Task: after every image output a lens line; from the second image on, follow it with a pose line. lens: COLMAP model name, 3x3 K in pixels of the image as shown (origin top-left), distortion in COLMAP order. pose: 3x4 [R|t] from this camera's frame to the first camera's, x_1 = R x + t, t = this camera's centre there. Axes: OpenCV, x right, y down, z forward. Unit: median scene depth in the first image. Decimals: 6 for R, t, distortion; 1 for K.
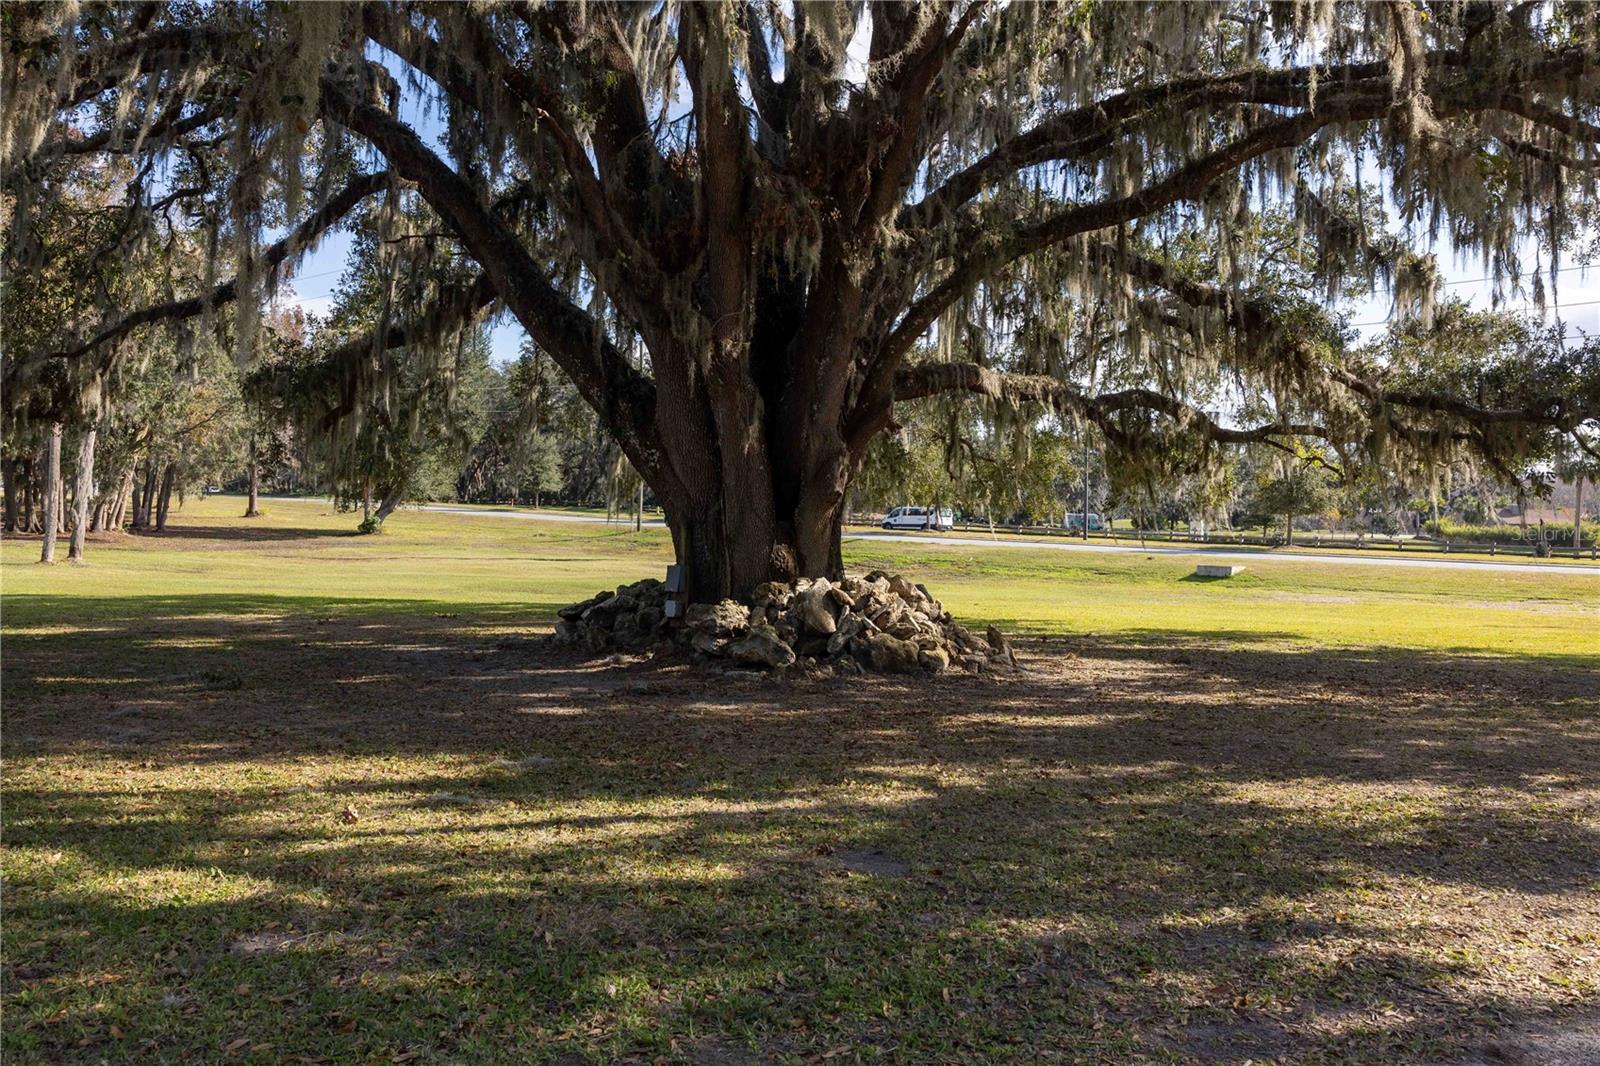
lens RADIAL K [[1286.1, 0, 799.4], [0, 1286.1, 541.2], [0, 0, 1]] dist [0.035188, 0.006356]
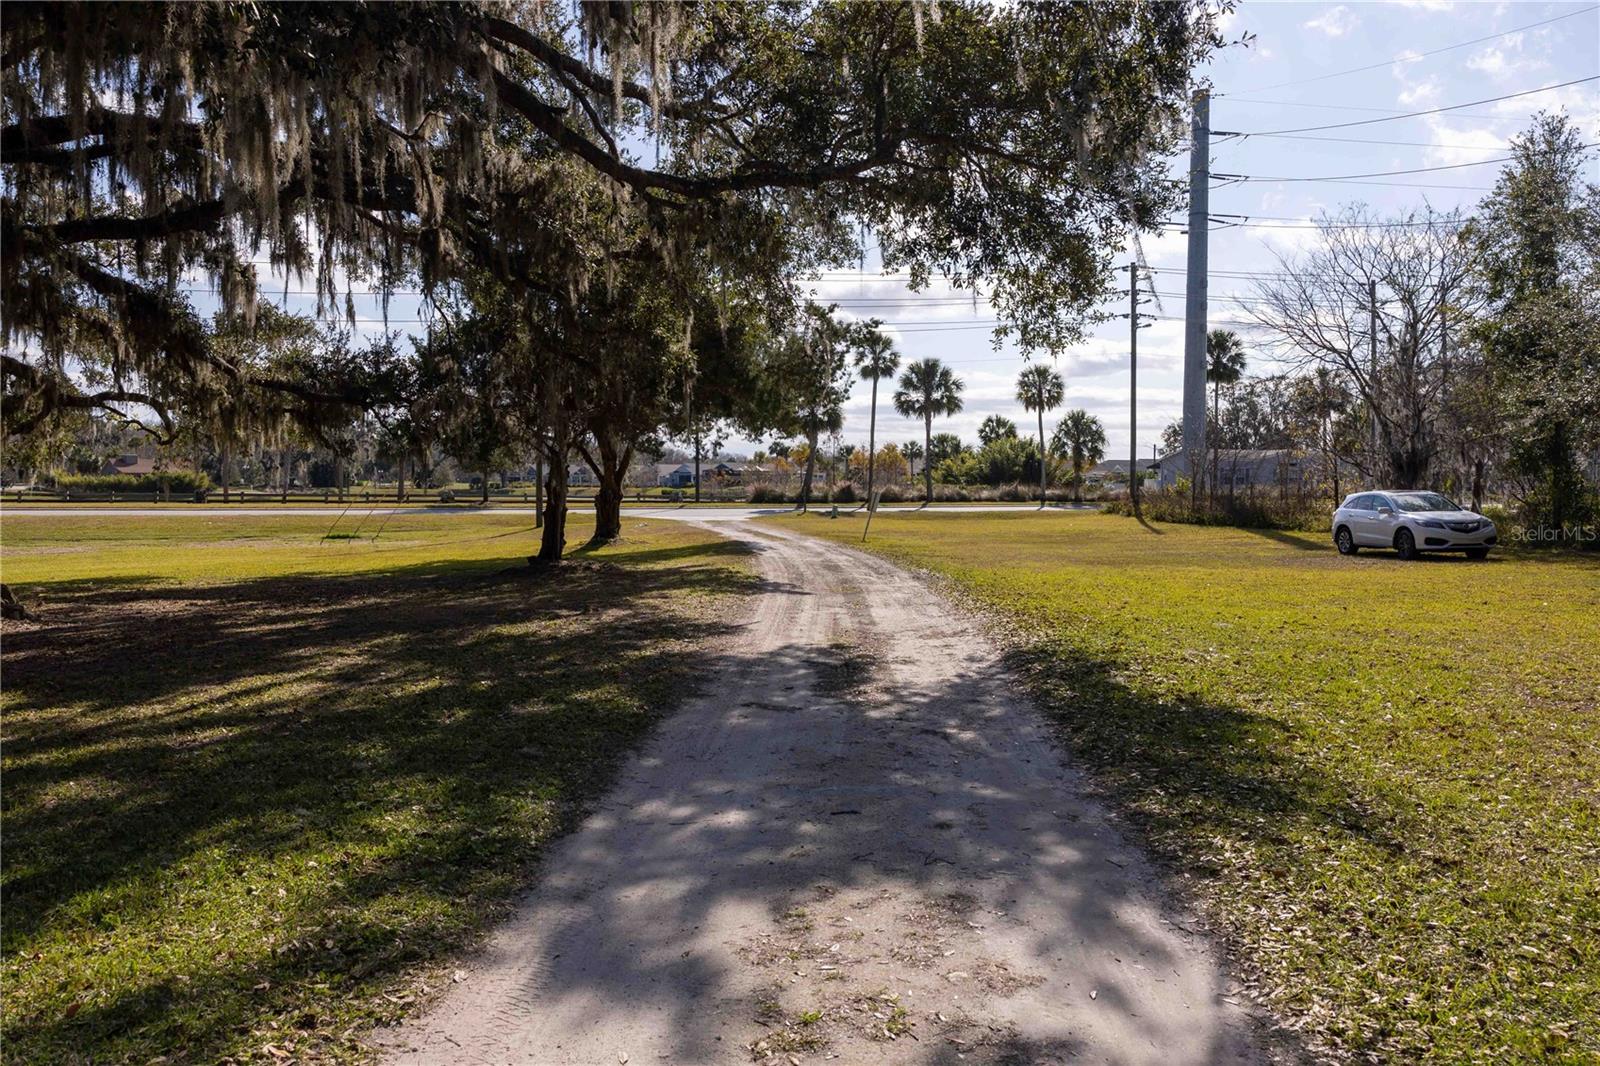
lens RADIAL K [[1286.1, 0, 801.9], [0, 1286.1, 528.8], [0, 0, 1]] dist [0.035188, 0.006356]
pose [[0.513440, -0.047417, 0.856814, -0.287761], [0.020739, 0.998866, 0.042850, -0.006910], [-0.857875, -0.004232, 0.513841, -0.088590]]
